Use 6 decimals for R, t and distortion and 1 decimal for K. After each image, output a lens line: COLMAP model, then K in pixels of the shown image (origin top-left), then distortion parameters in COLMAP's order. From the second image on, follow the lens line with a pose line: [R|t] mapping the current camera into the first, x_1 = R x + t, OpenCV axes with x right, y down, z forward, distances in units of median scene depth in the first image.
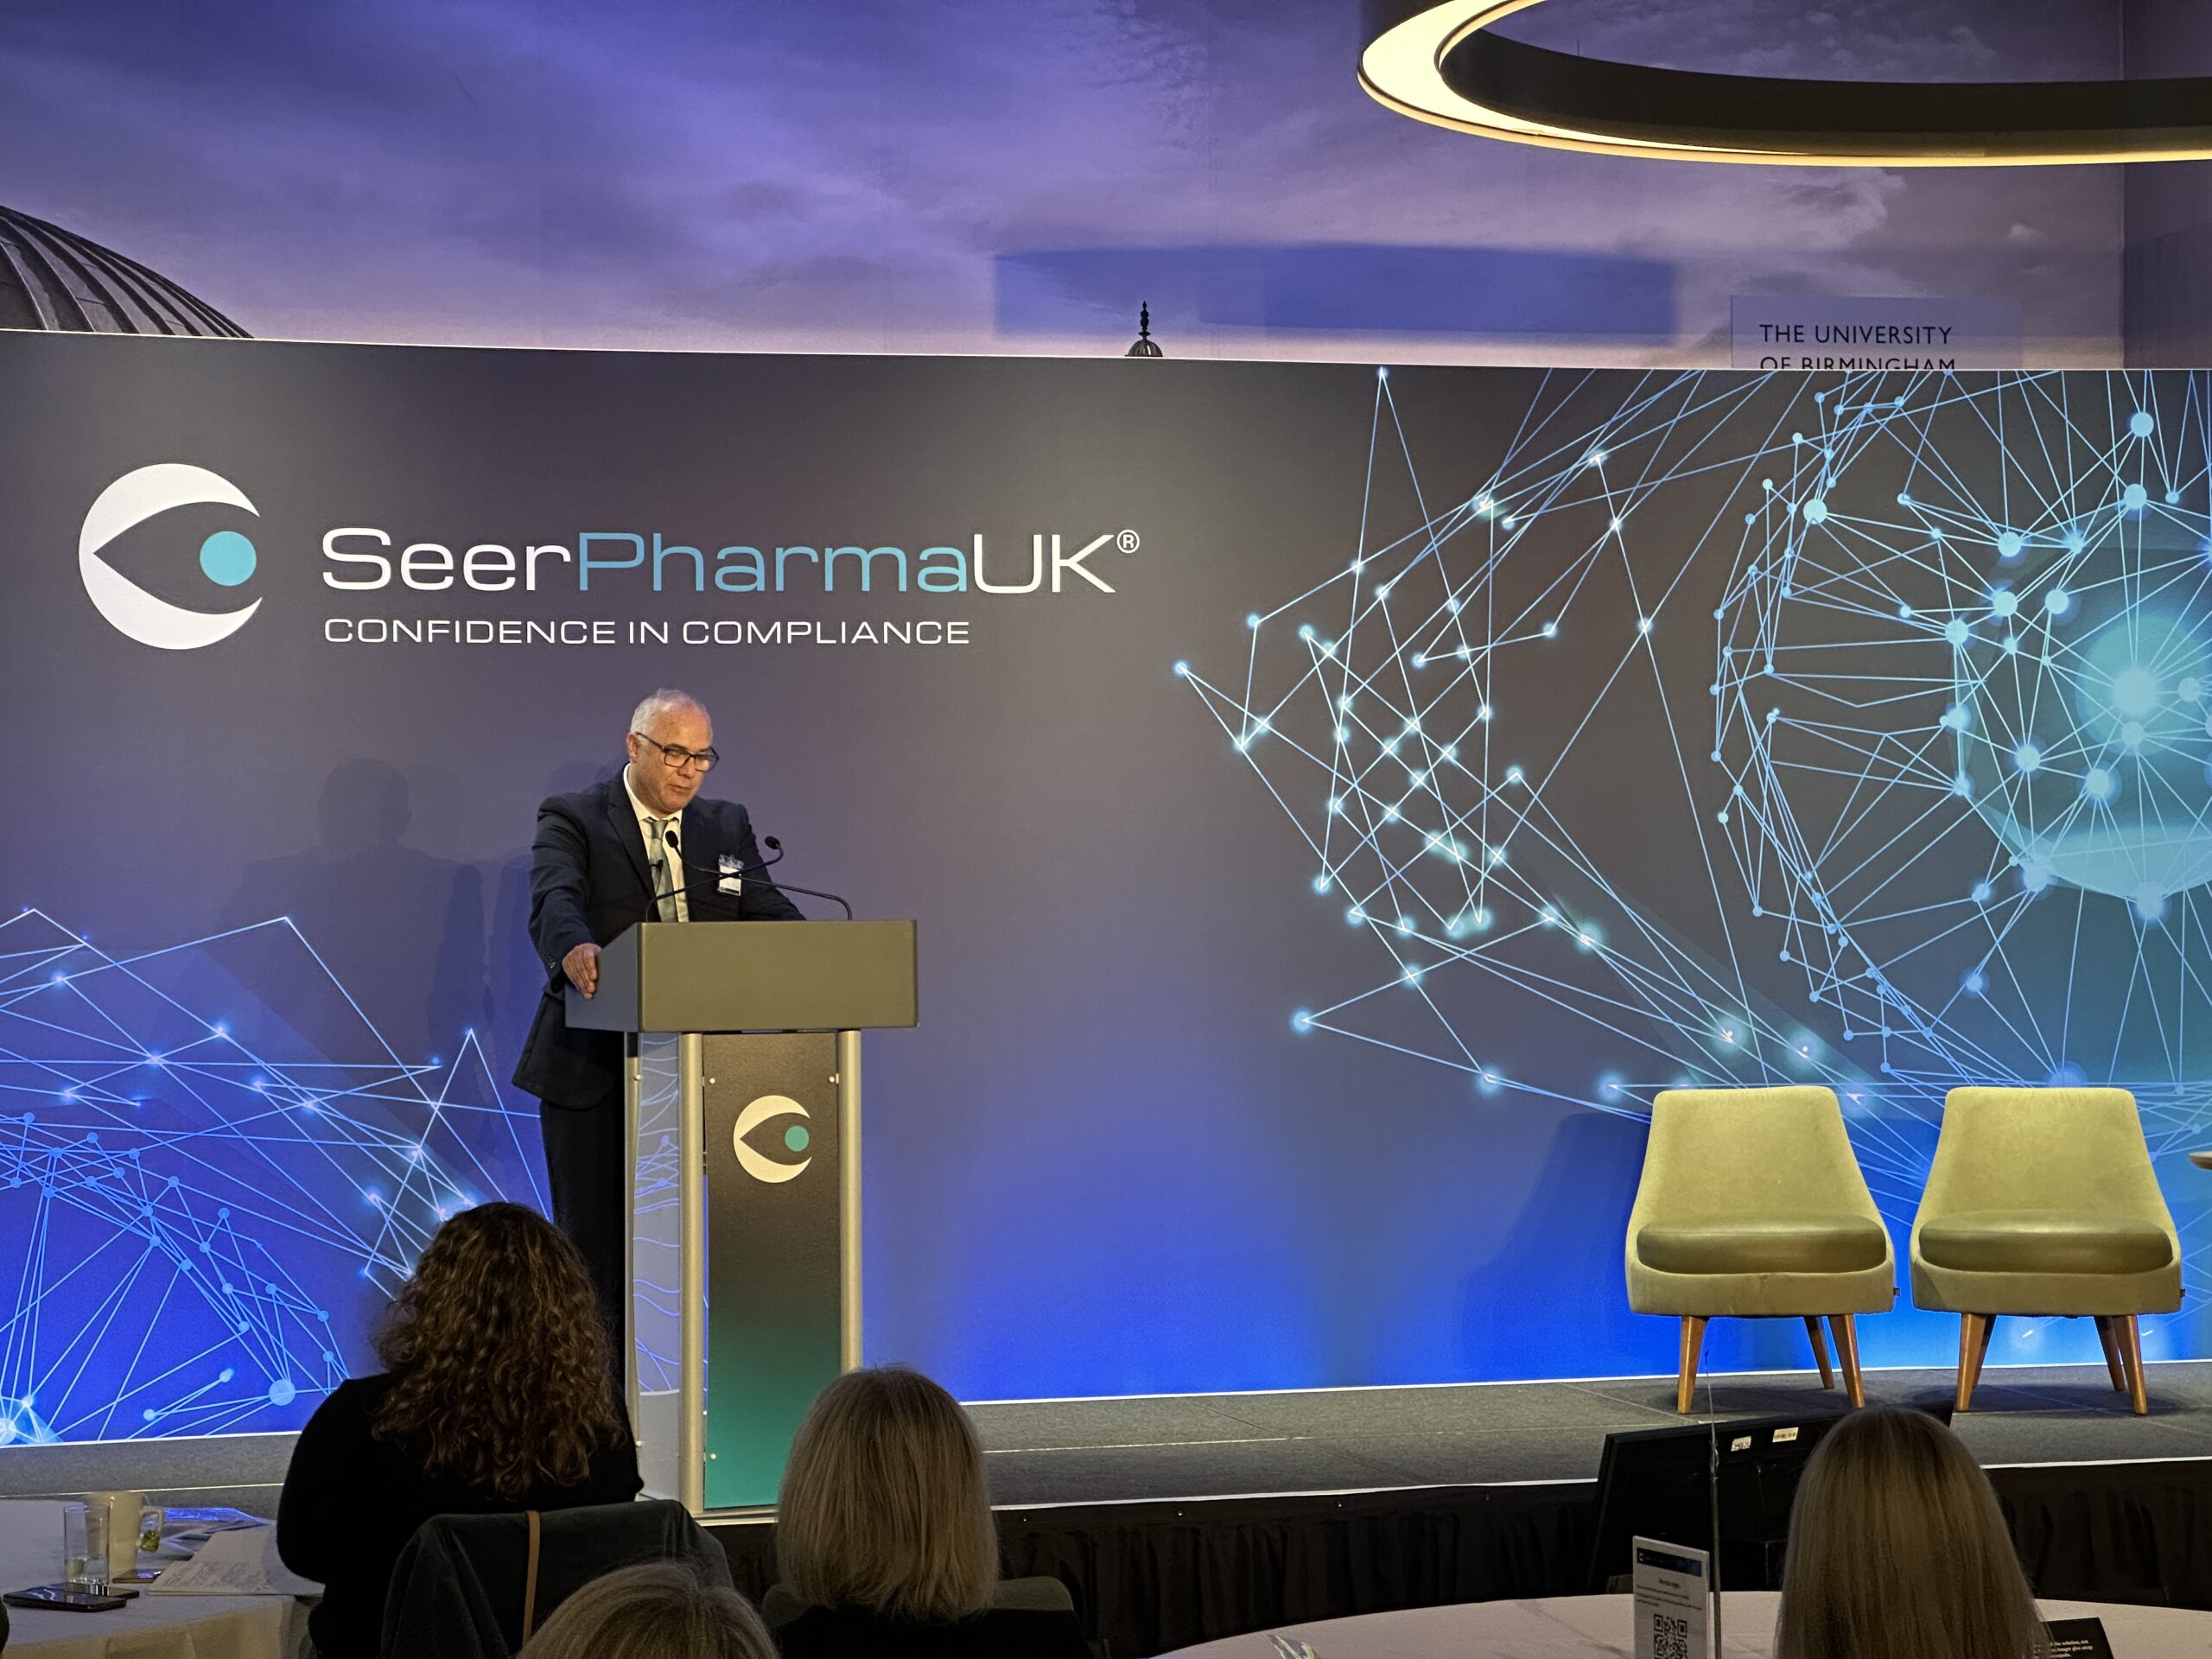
lens RADIAL K [[4940.1, 0, 1108.3], [0, 4940.1, 779.8], [0, 0, 1]] dist [0.167072, 0.000000]
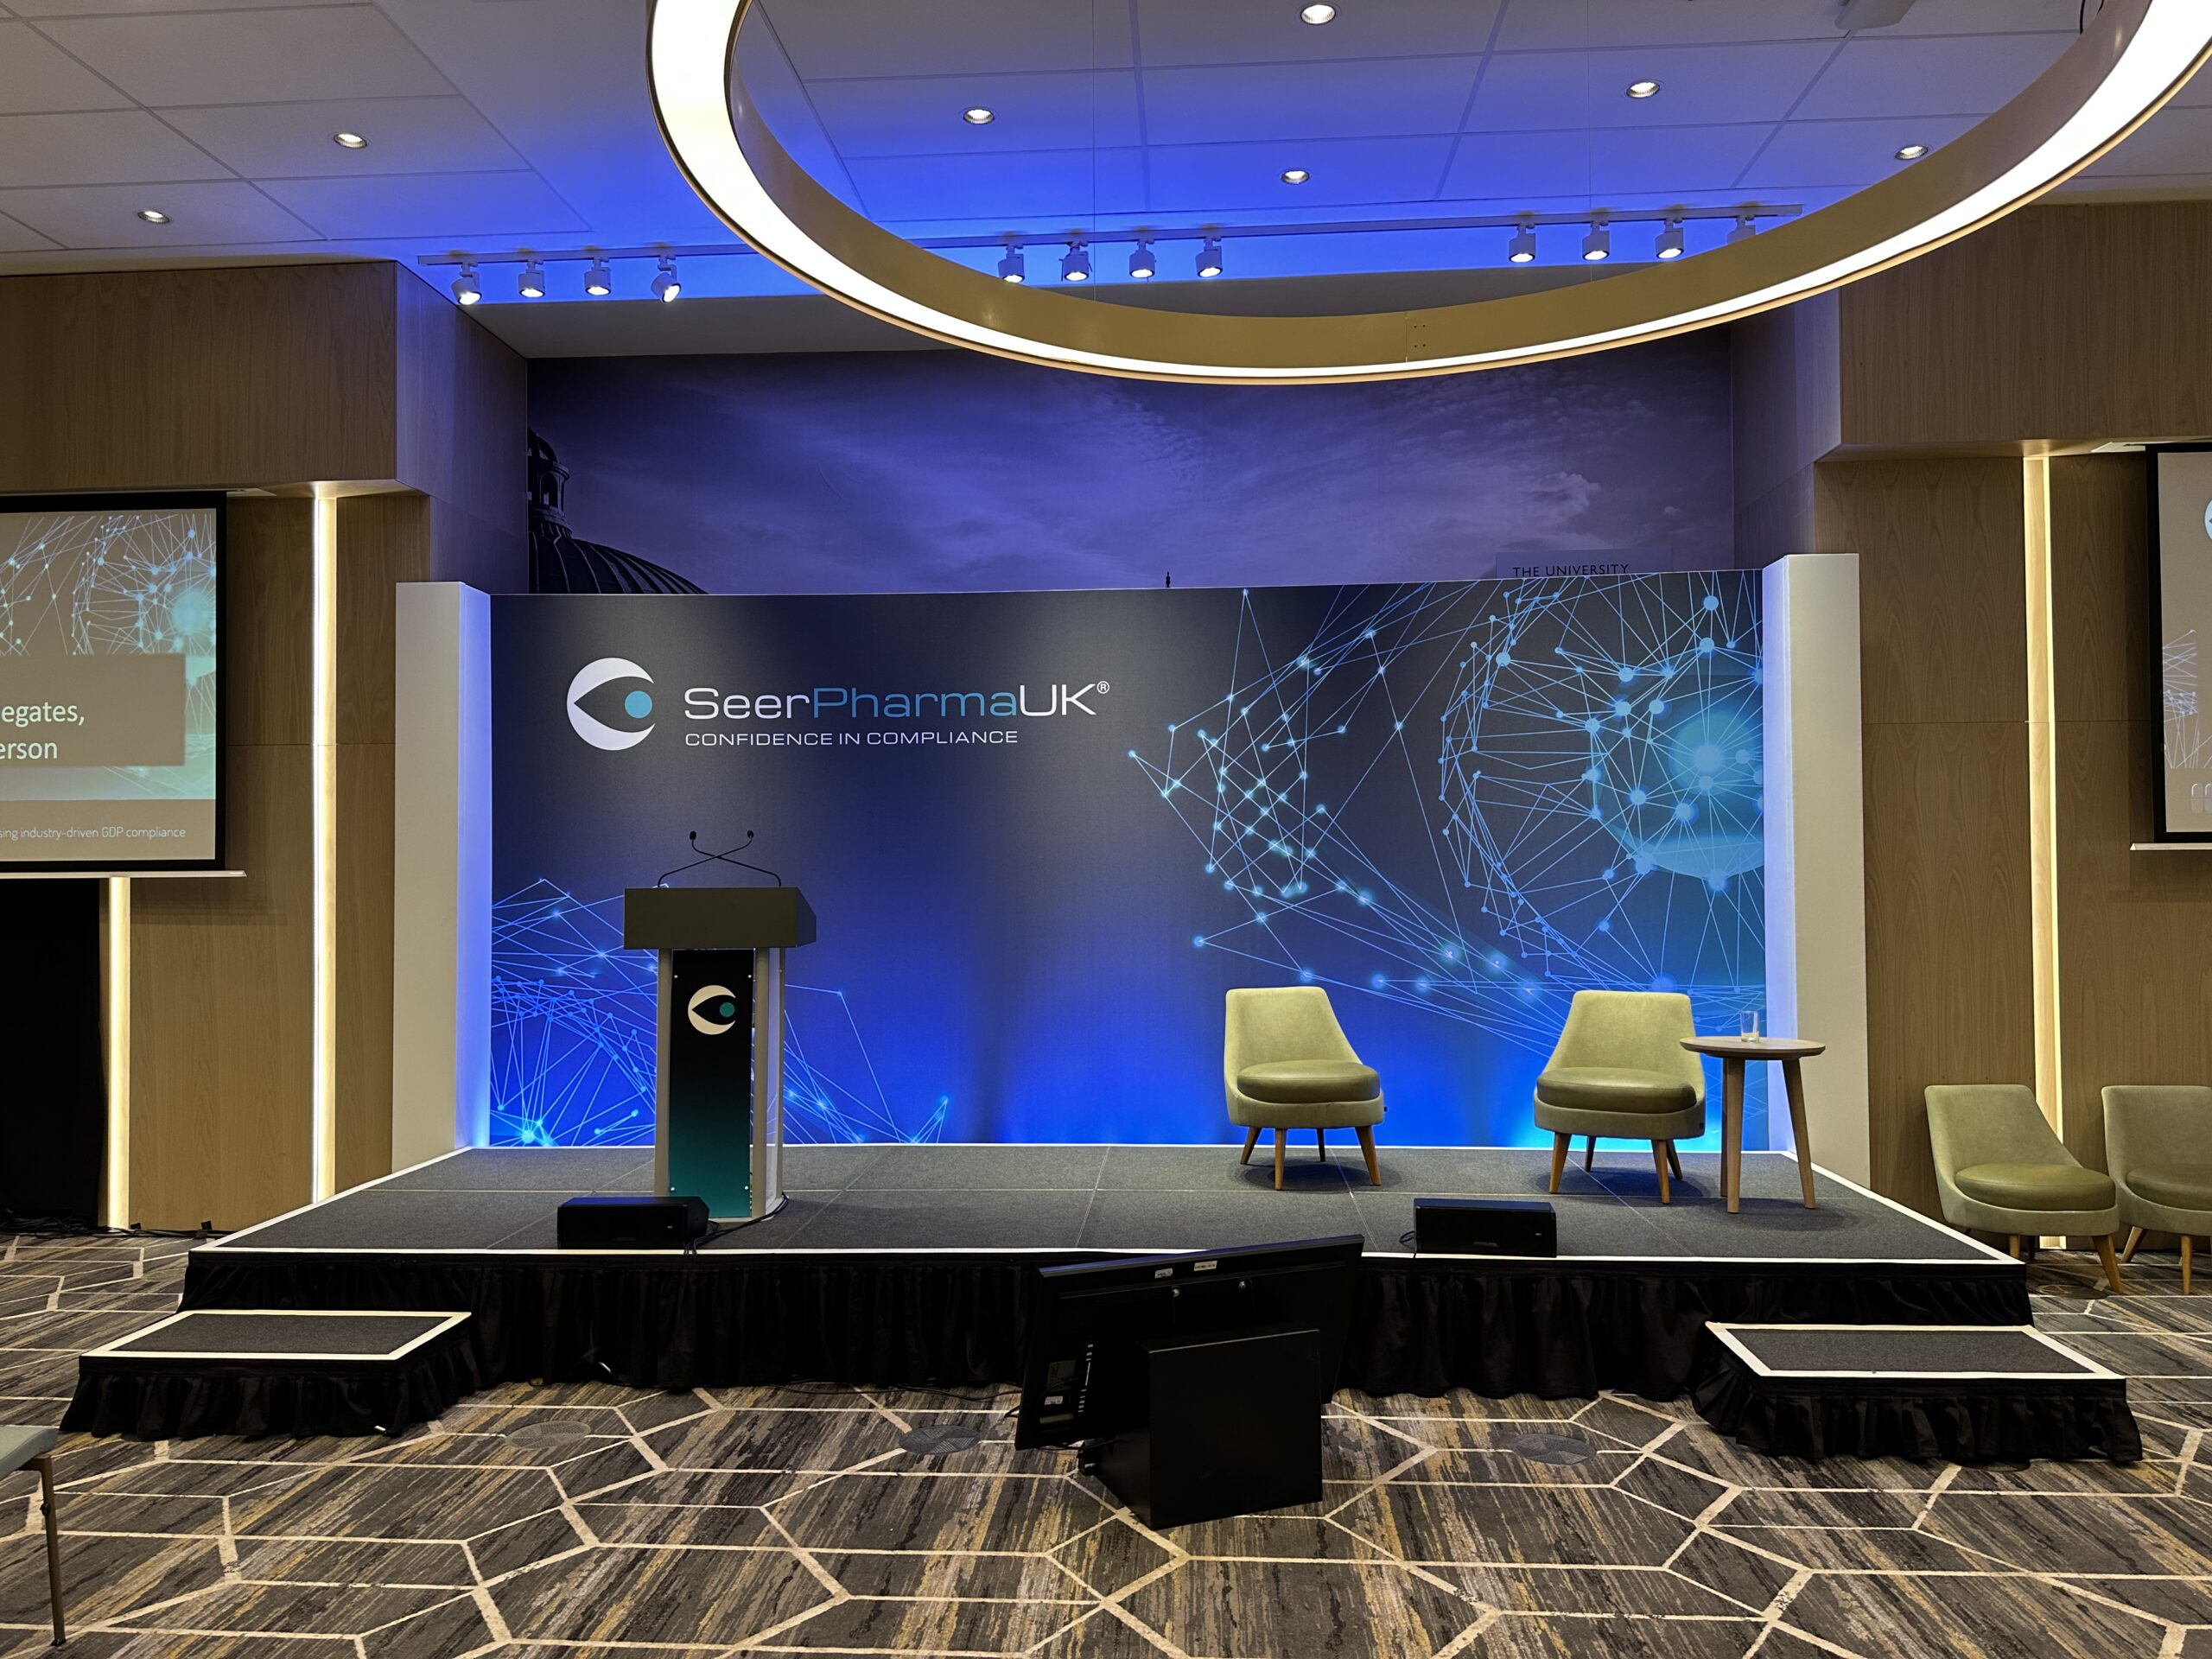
lens RADIAL K [[1554.7, 0, 1107.1], [0, 1554.7, 833.0], [0, 0, 1]] dist [0.124658, -0.077715]
pose [[0.945571, -0.005369, -0.325371, 0.195269], [0.003868, 0.999979, -0.005259, 0.010627], [0.325392, 0.003715, 0.945572, 0.433293]]
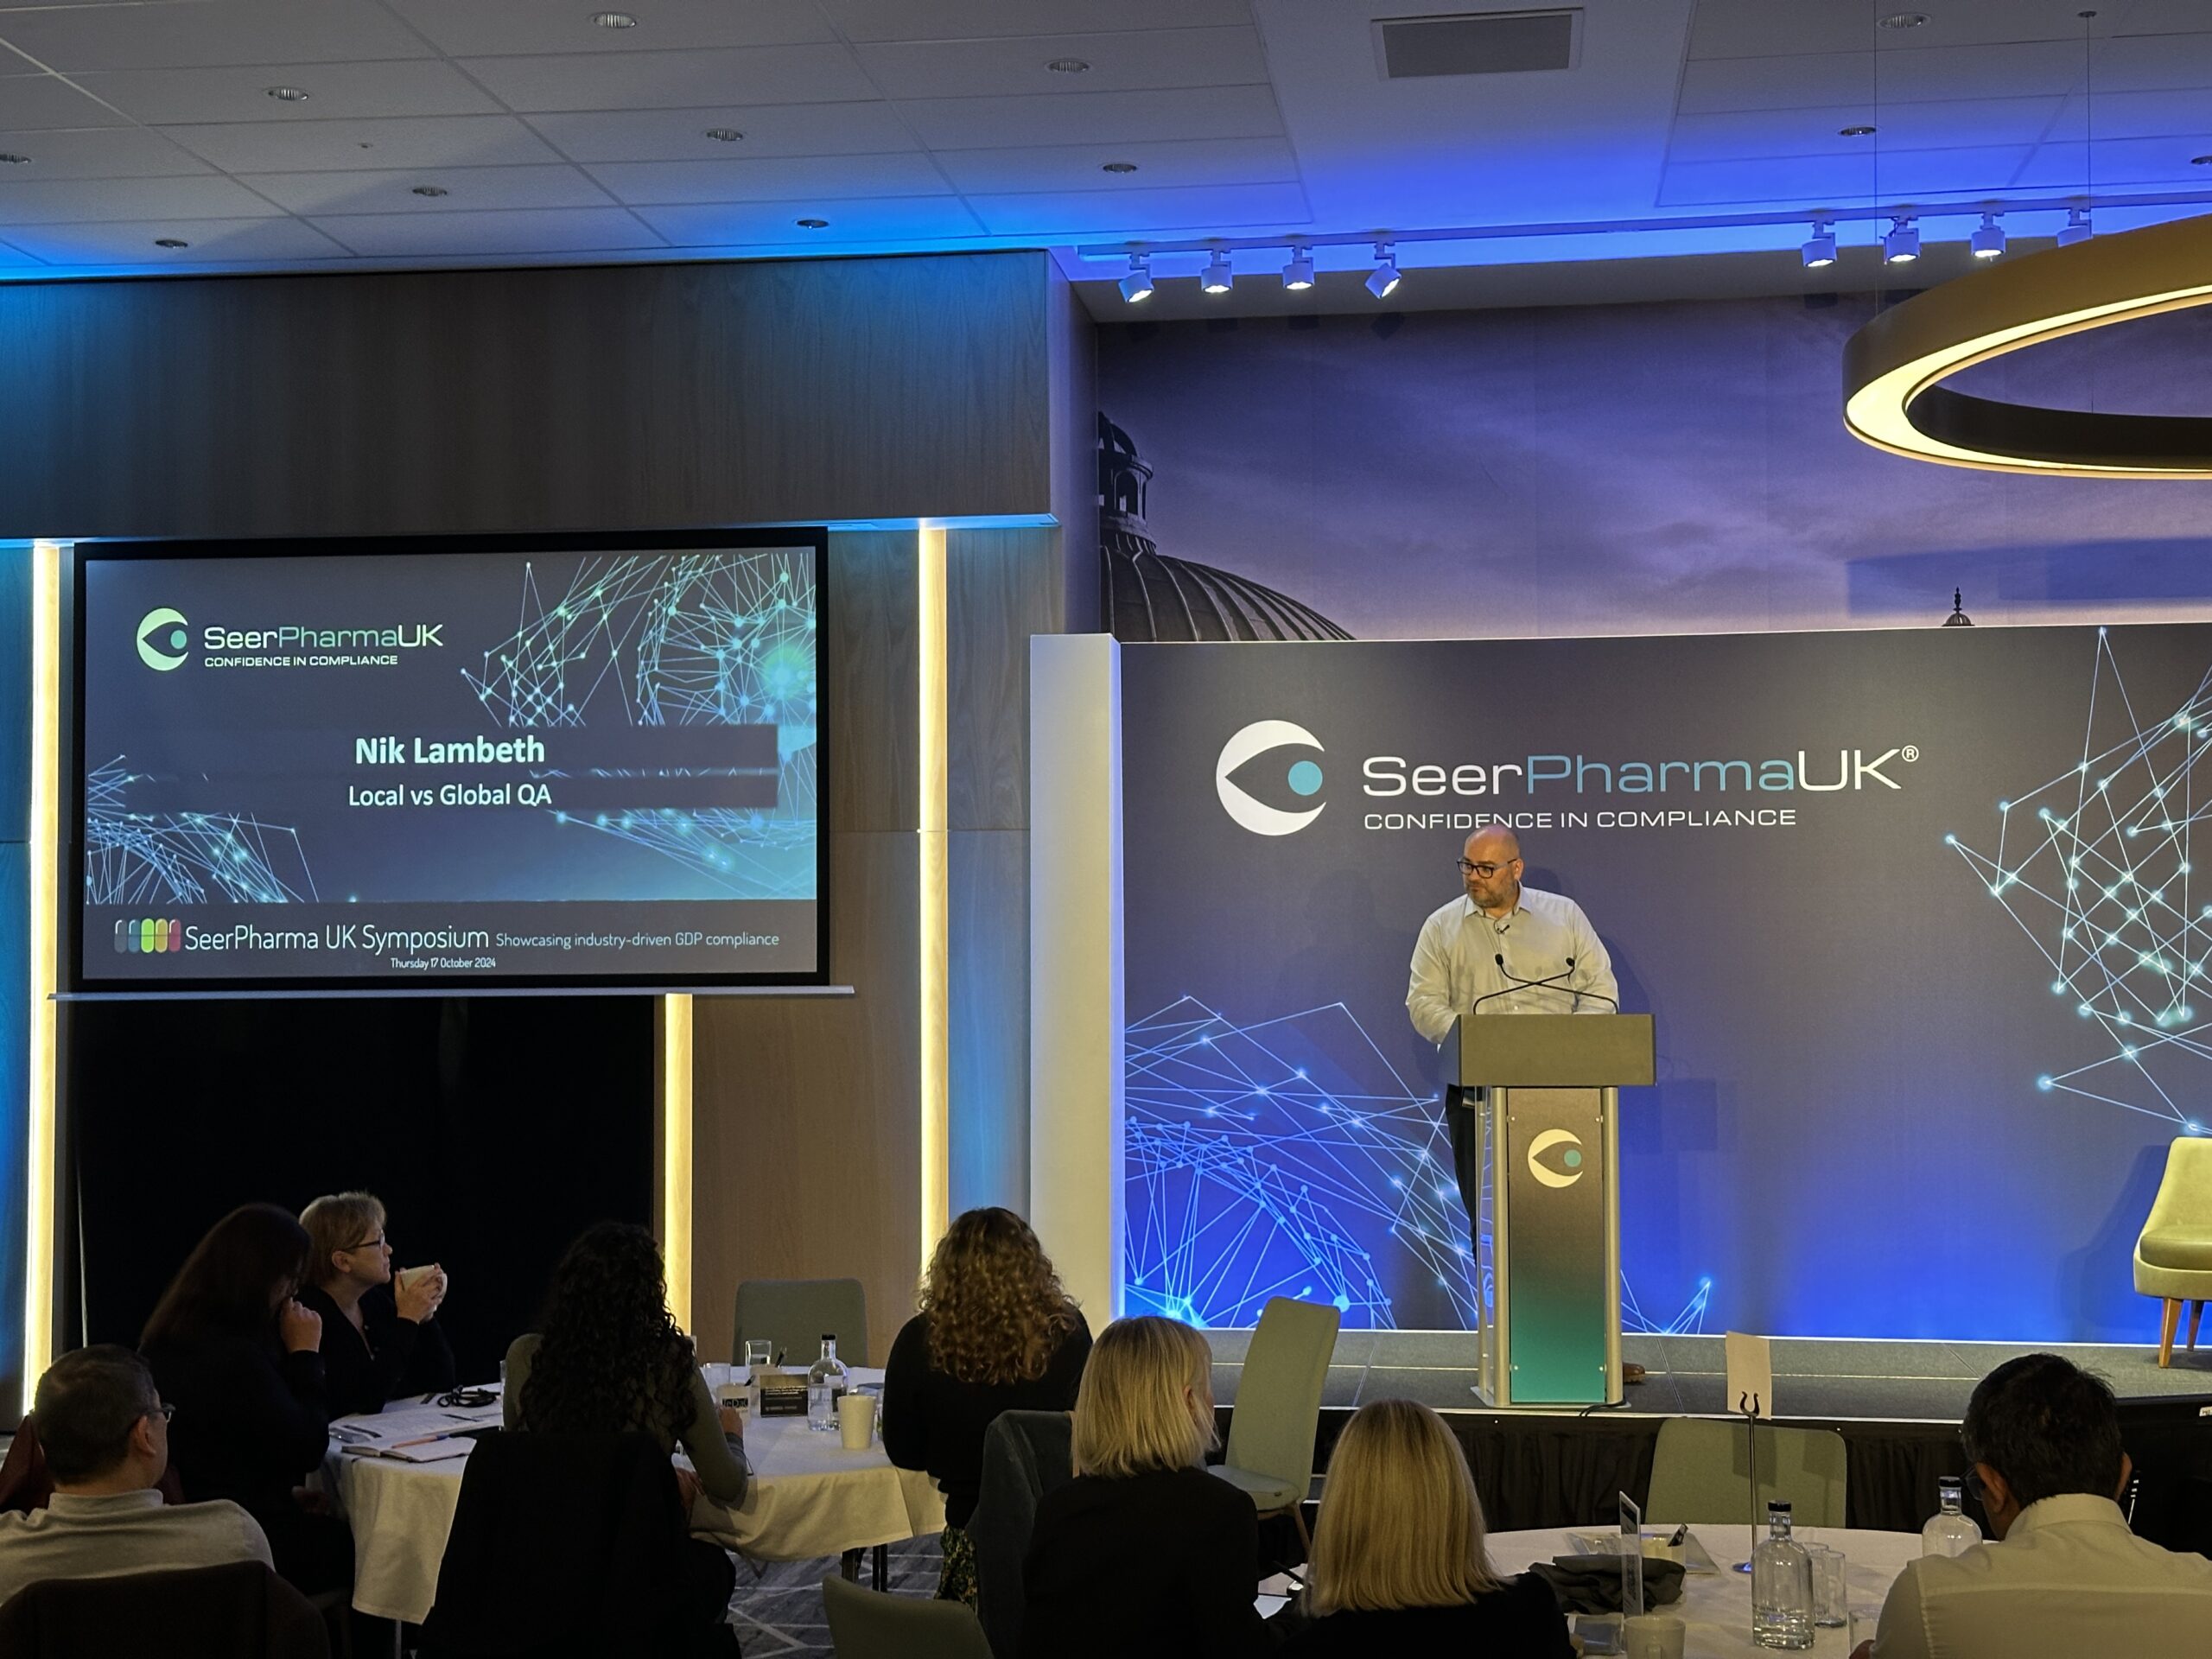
lens RADIAL K [[3069.2, 0, 1102.0], [0, 3069.2, 817.8], [0, 0, 1]] dist [0.129743, 0.000000]
pose [[0.920069, -0.013479, -0.391524, 0.140742], [0.004238, 0.999692, -0.024456, -0.007421], [0.391733, 0.020842, 0.919843, 0.060299]]
